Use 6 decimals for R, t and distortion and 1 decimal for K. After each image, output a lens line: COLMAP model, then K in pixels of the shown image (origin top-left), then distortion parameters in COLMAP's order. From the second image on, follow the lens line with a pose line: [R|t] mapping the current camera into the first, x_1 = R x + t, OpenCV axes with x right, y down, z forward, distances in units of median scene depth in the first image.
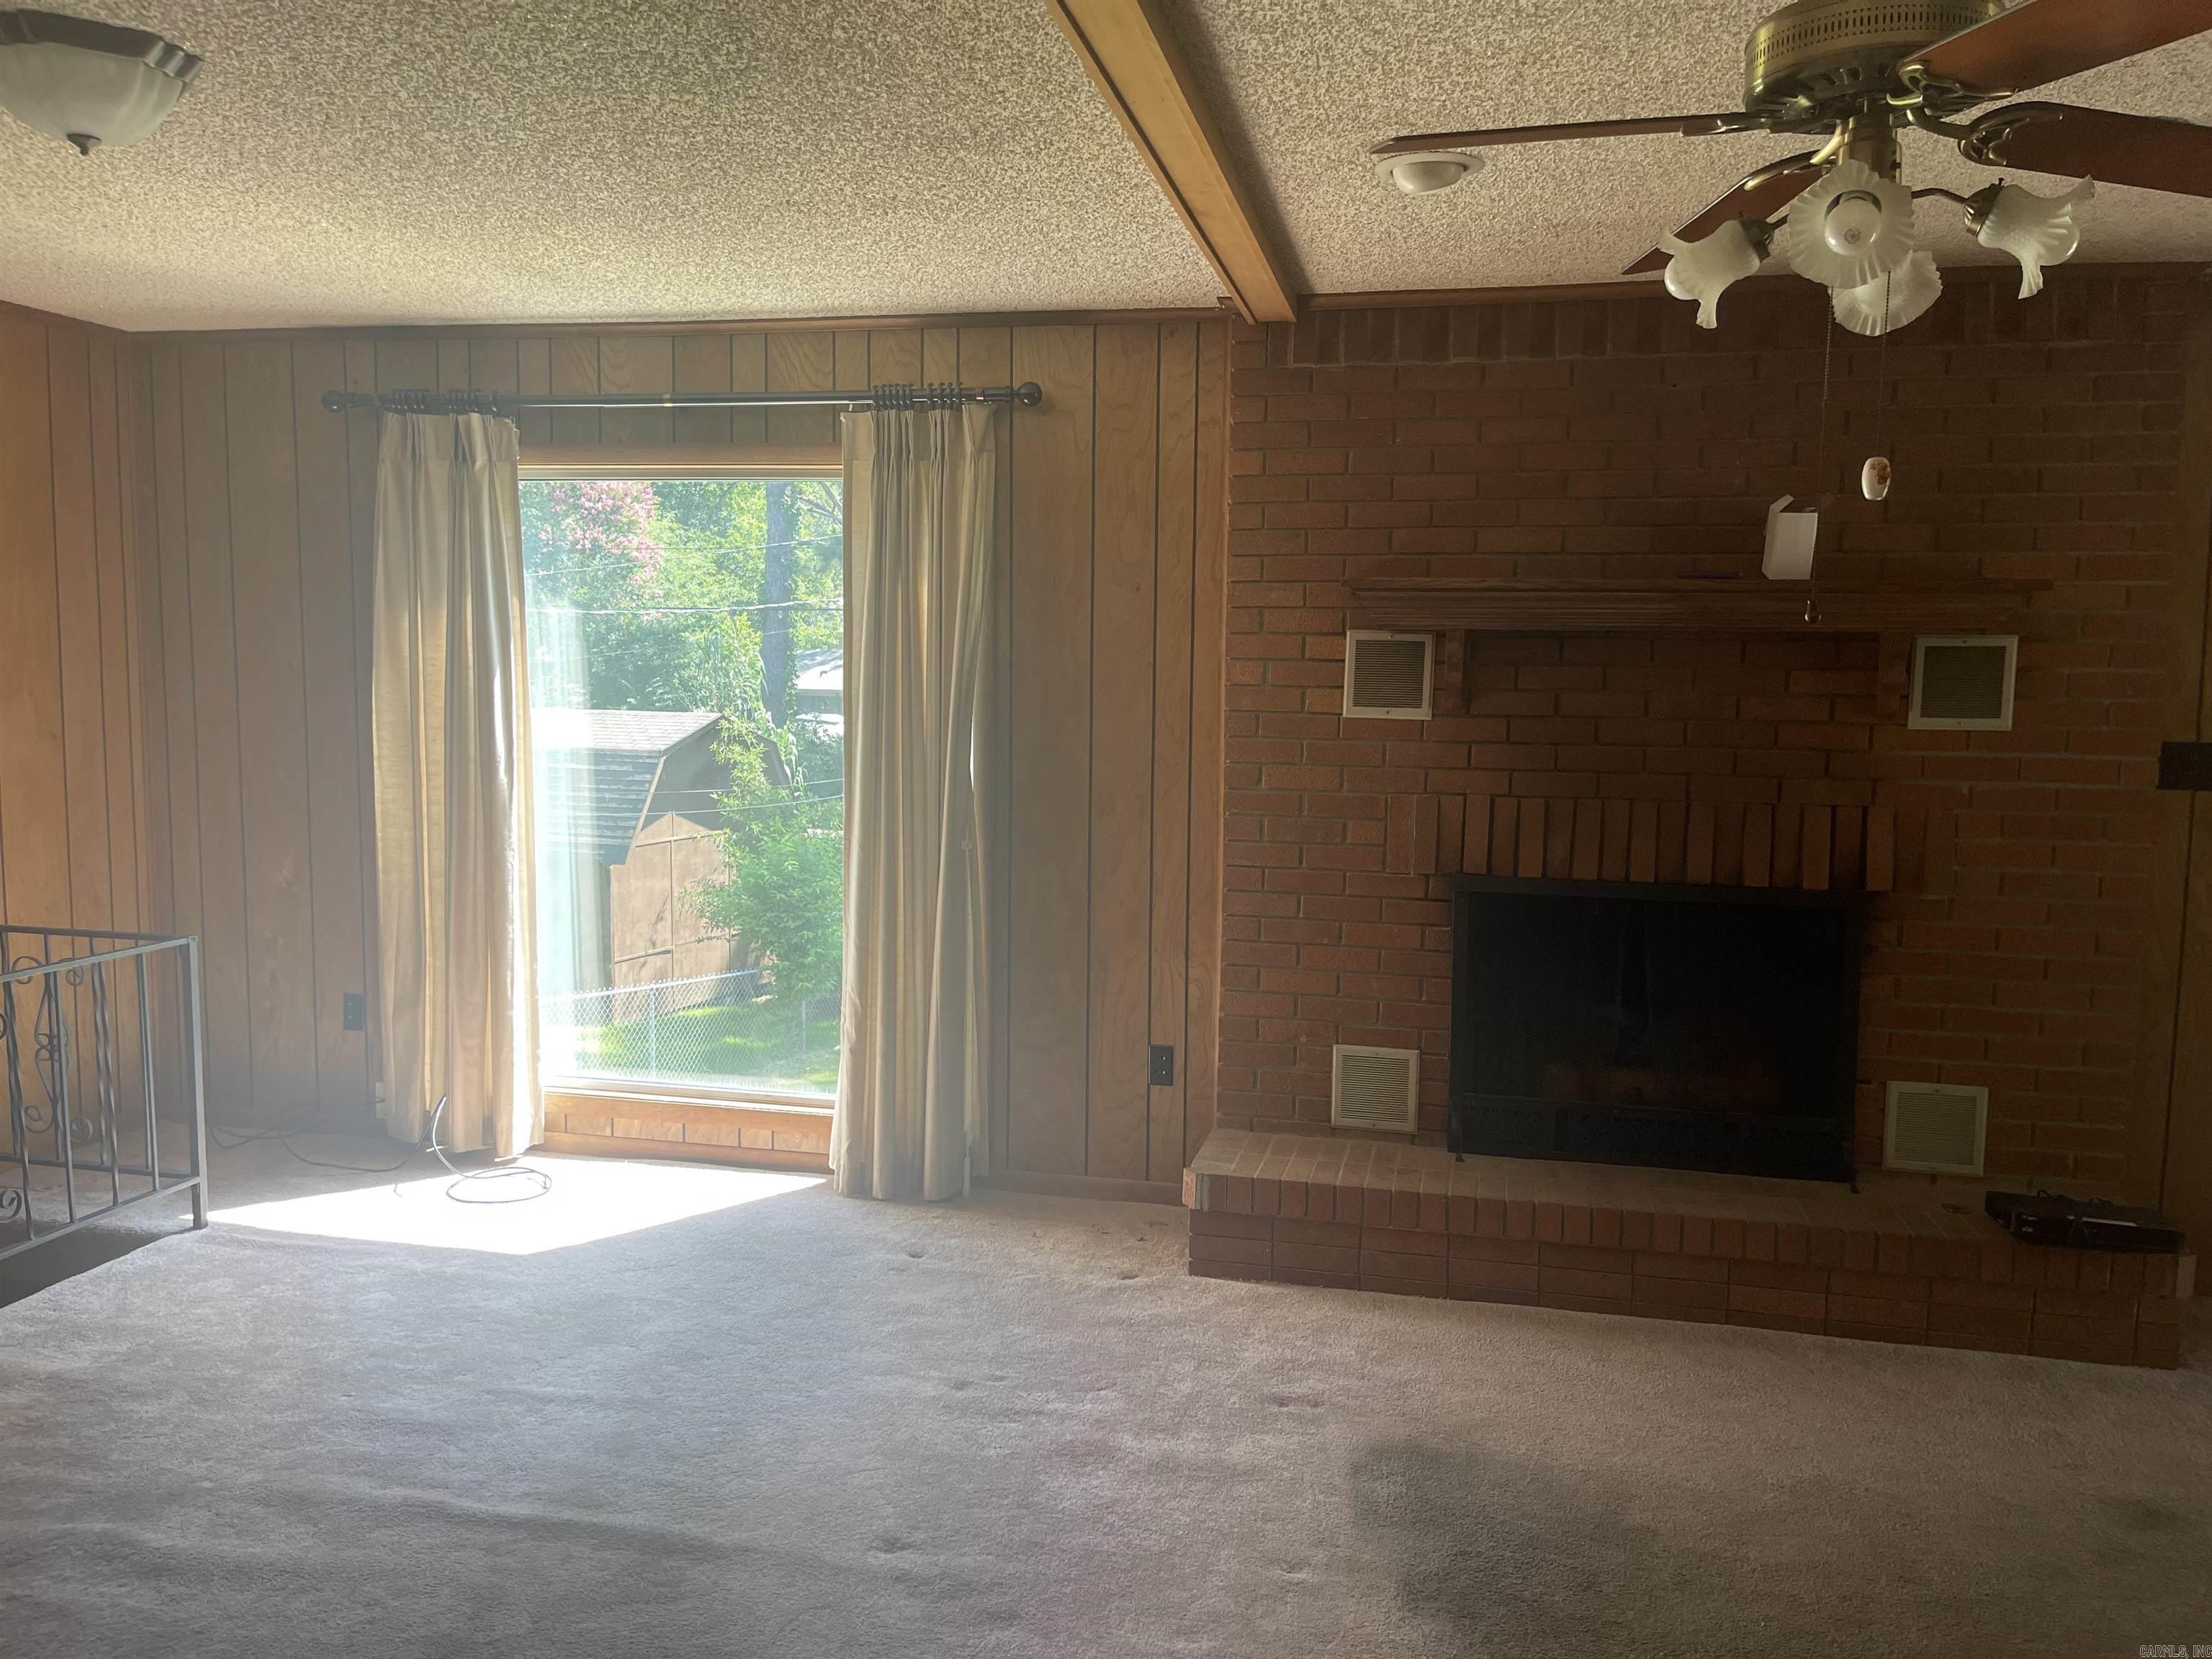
lens RADIAL K [[1665.5, 0, 1106.0], [0, 1665.5, 829.5], [0, 0, 1]] dist [0.069430, -0.098368]
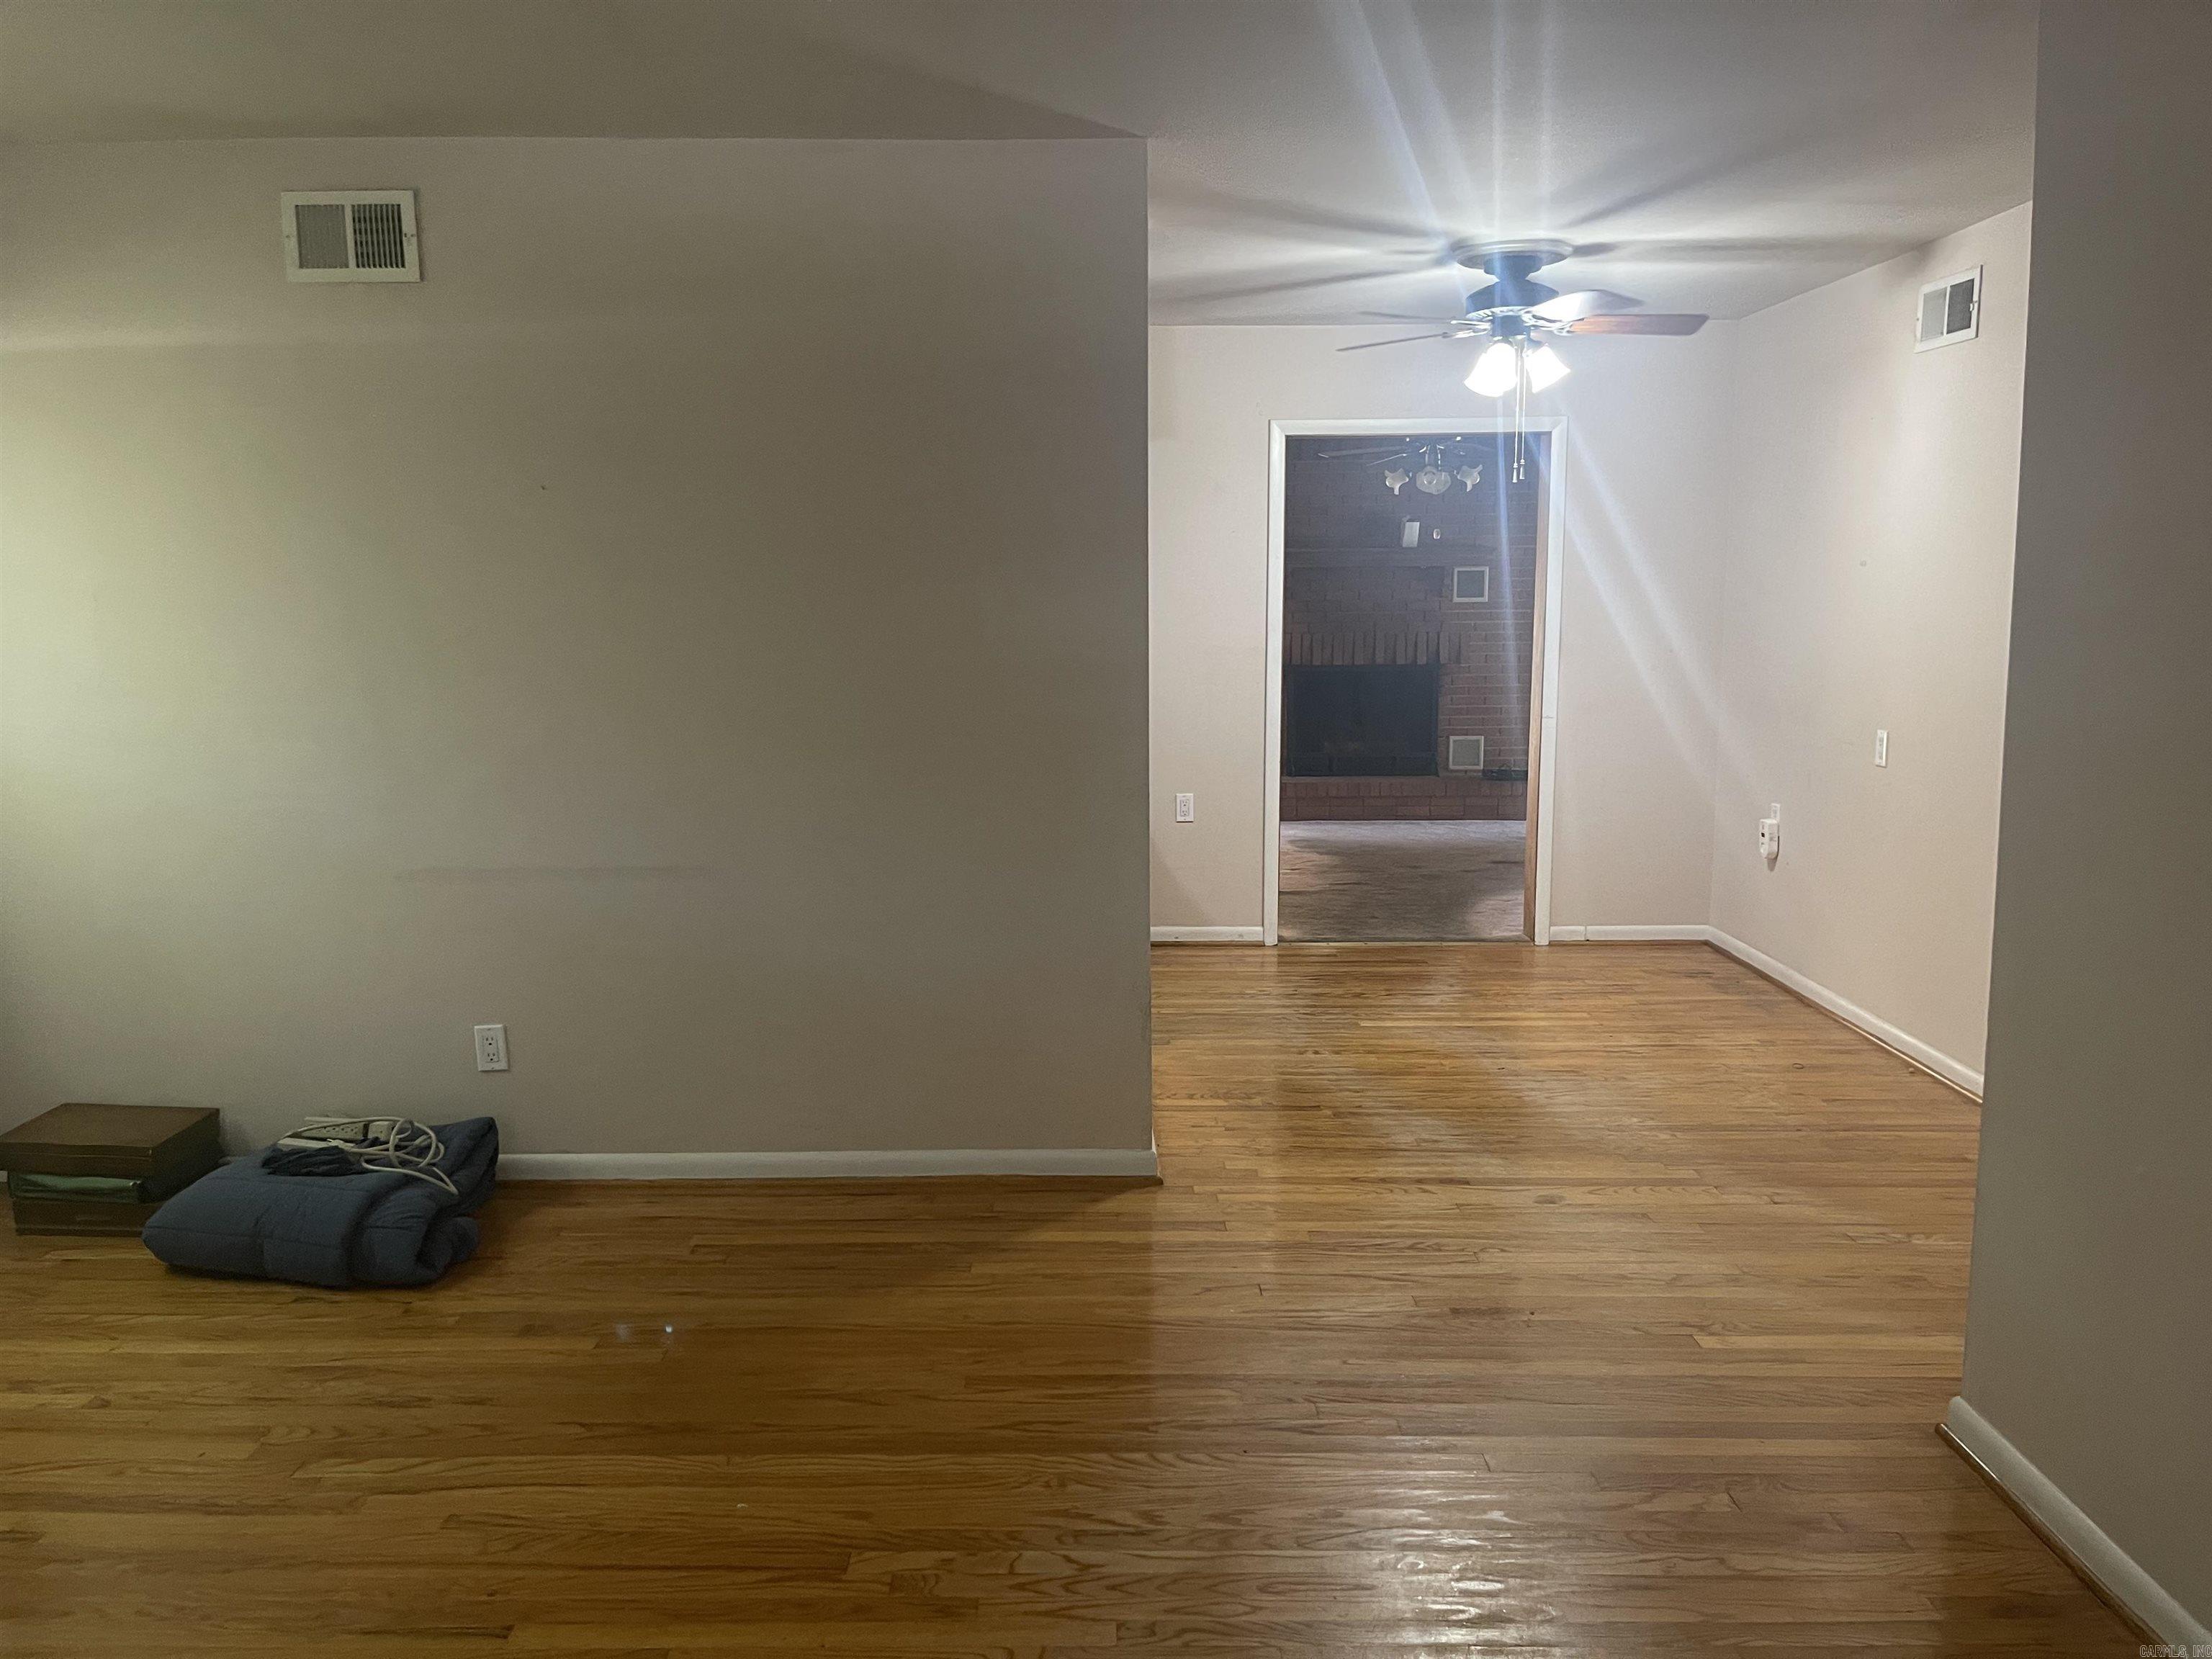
lens RADIAL K [[1665.5, 0, 1106.0], [0, 1665.5, 829.5], [0, 0, 1]] dist [0.069430, -0.098368]
pose [[0.975276, -0.045867, 0.216179, -0.645917], [0.034900, 0.997916, 0.054278, 0.136821], [-0.218218, -0.045391, 0.974844, -1.471660]]
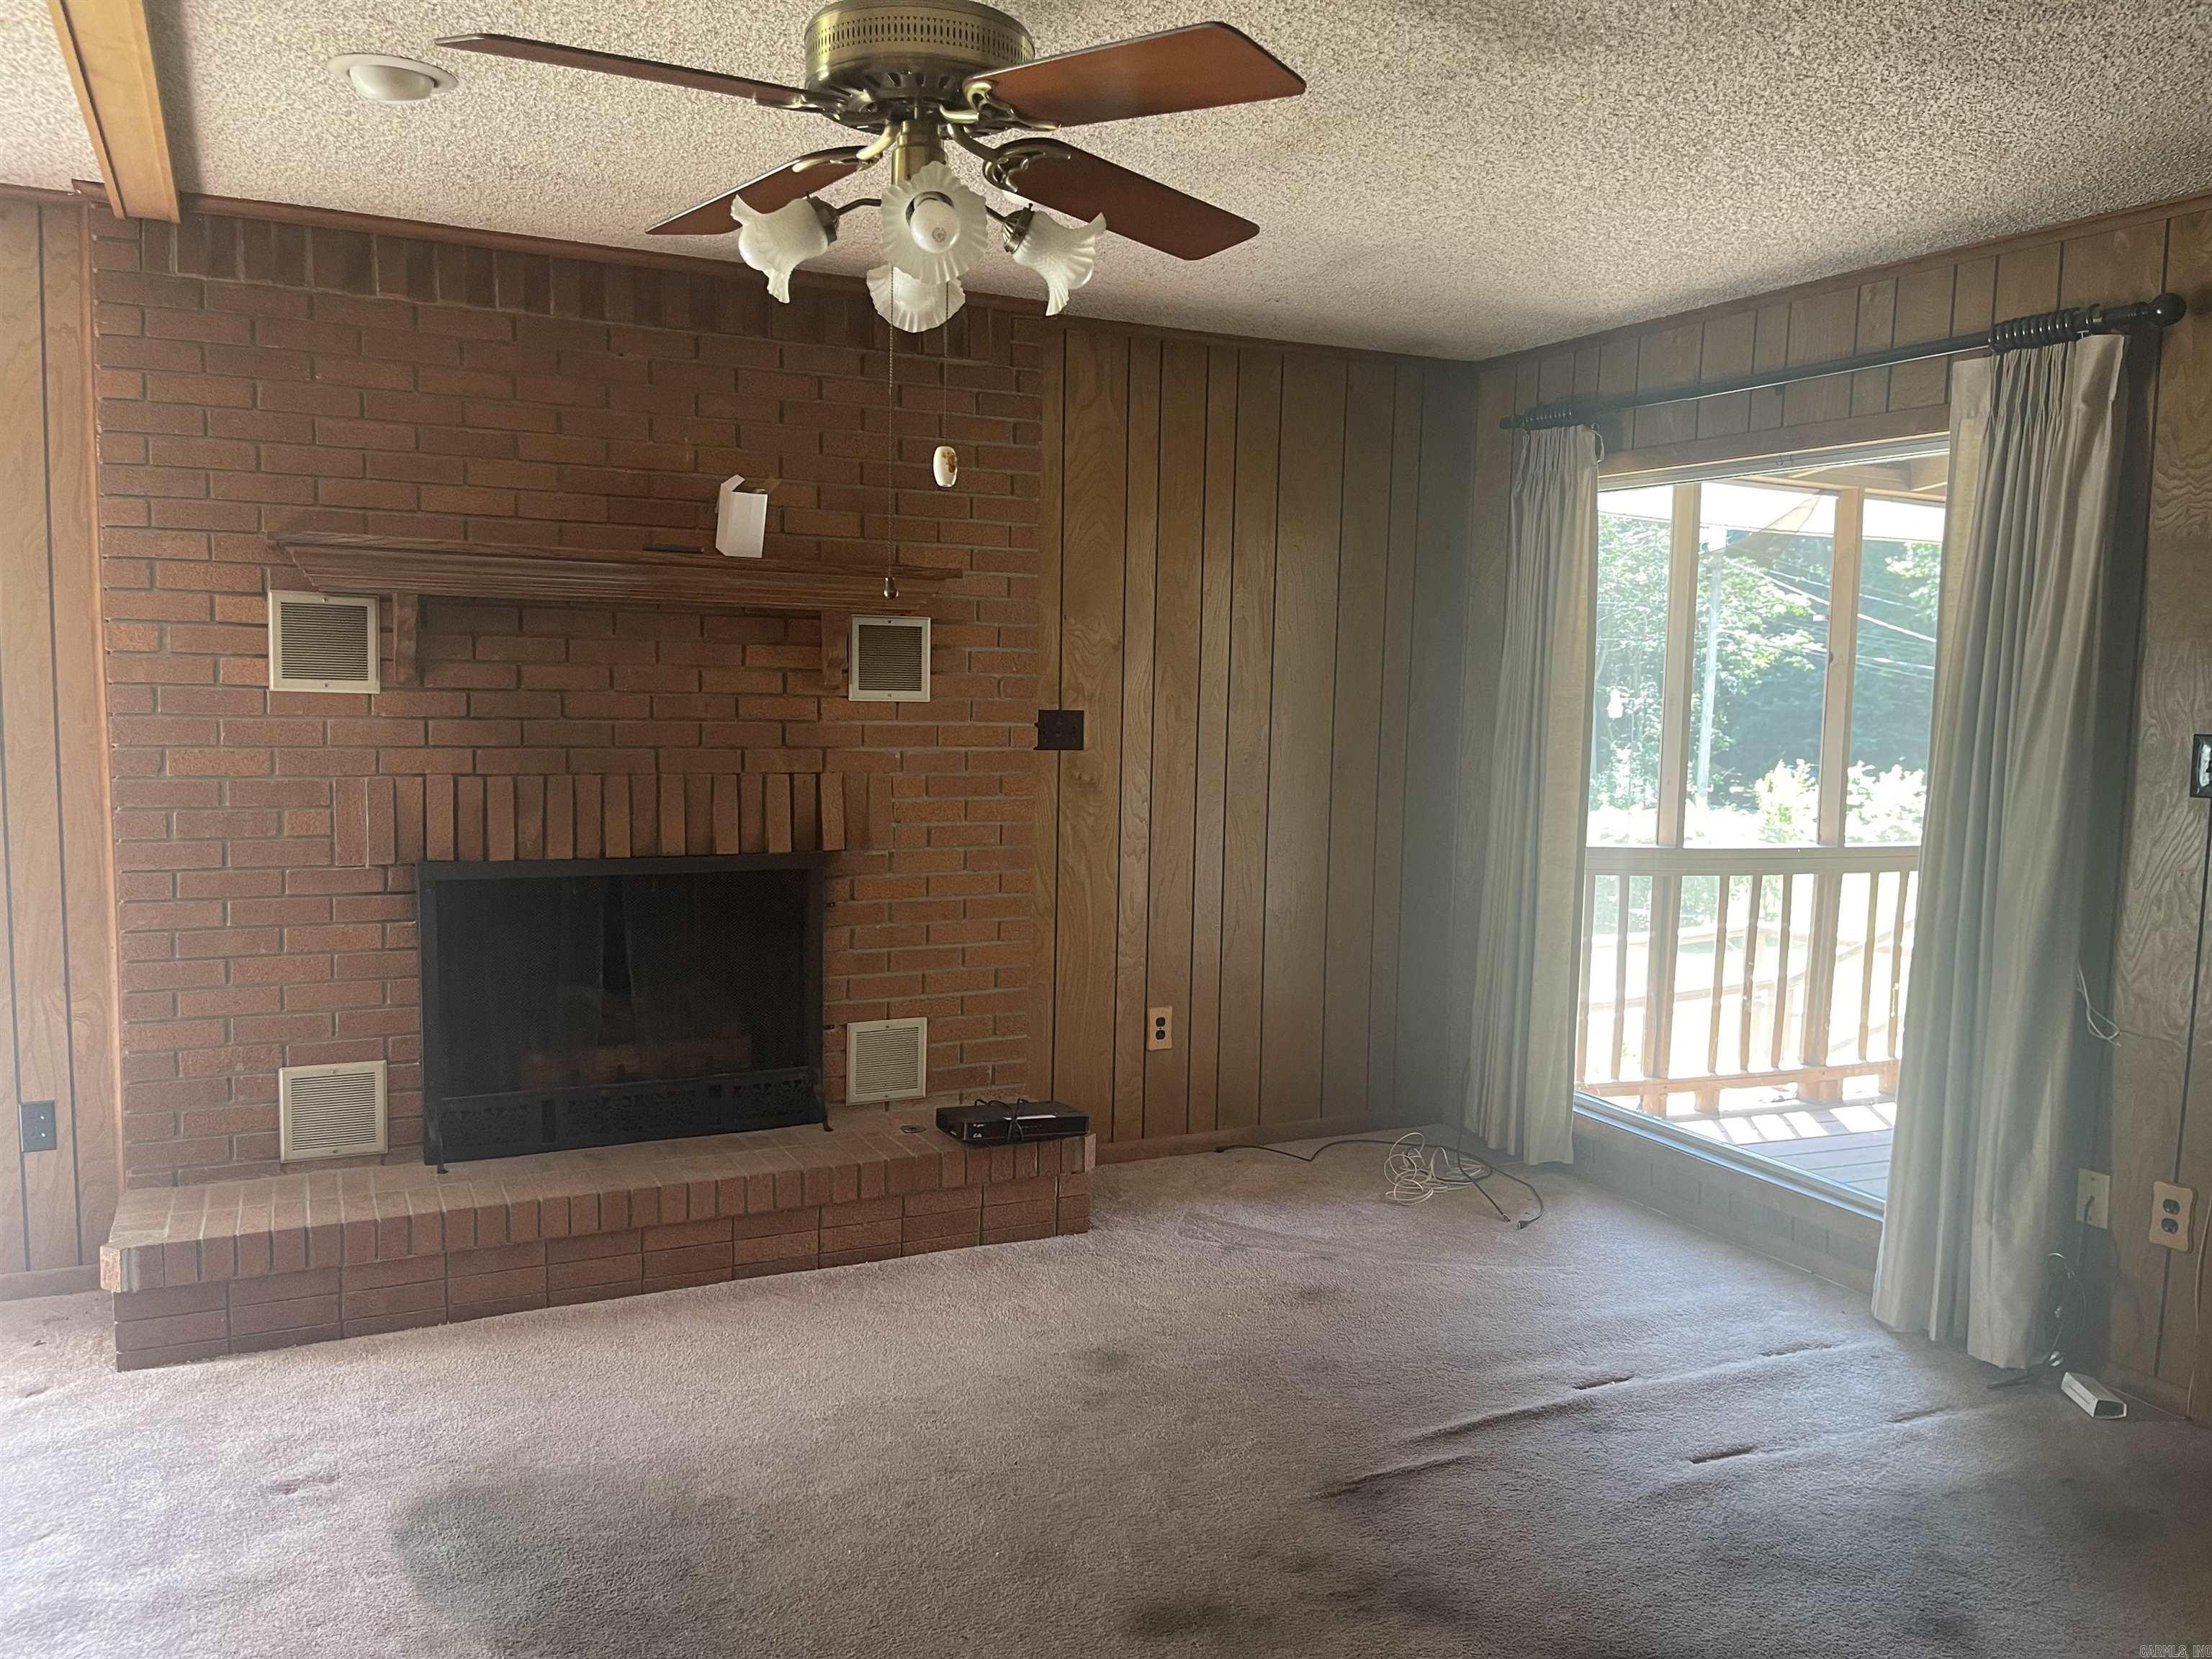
lens RADIAL K [[1665.5, 0, 1106.0], [0, 1665.5, 829.5], [0, 0, 1]] dist [0.069430, -0.098368]
pose [[0.780073, -0.058004, 0.622994, -0.072645], [0.048124, 0.998306, 0.032691, -0.003496], [-0.623835, 0.004480, 0.781543, 0.050640]]
